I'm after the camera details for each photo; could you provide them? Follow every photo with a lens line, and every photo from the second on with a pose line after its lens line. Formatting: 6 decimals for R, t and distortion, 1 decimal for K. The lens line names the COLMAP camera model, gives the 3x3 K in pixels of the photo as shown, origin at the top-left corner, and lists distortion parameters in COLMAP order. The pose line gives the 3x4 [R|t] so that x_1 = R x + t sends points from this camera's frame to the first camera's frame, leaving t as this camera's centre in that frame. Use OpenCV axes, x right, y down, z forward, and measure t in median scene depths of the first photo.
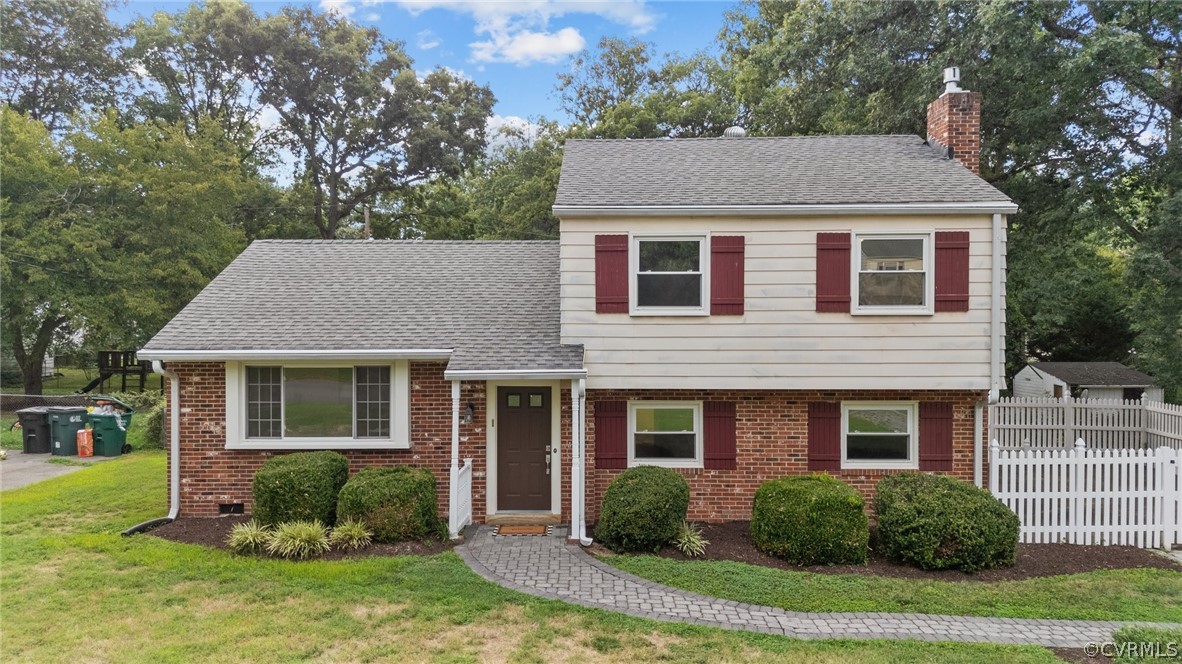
lens RADIAL K [[861.7, 0, 591.0], [0, 861.7, 332.0], [0, 0, 1]] dist [0.067976, -0.079468]
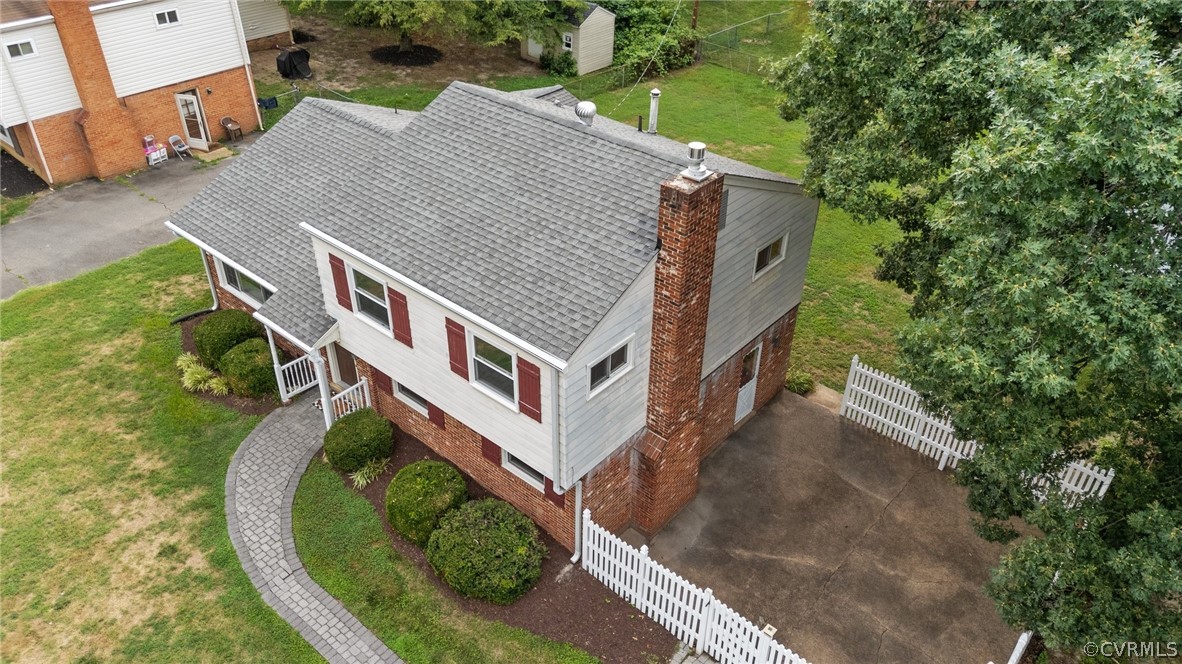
lens RADIAL K [[861.7, 0, 591.0], [0, 861.7, 332.0], [0, 0, 1]] dist [0.067976, -0.079468]
pose [[0.768462, 0.378042, -0.516286, 0.969388], [-0.031818, 0.828404, 0.559227, -0.715144], [0.639104, -0.413317, 0.648625, 0.354248]]
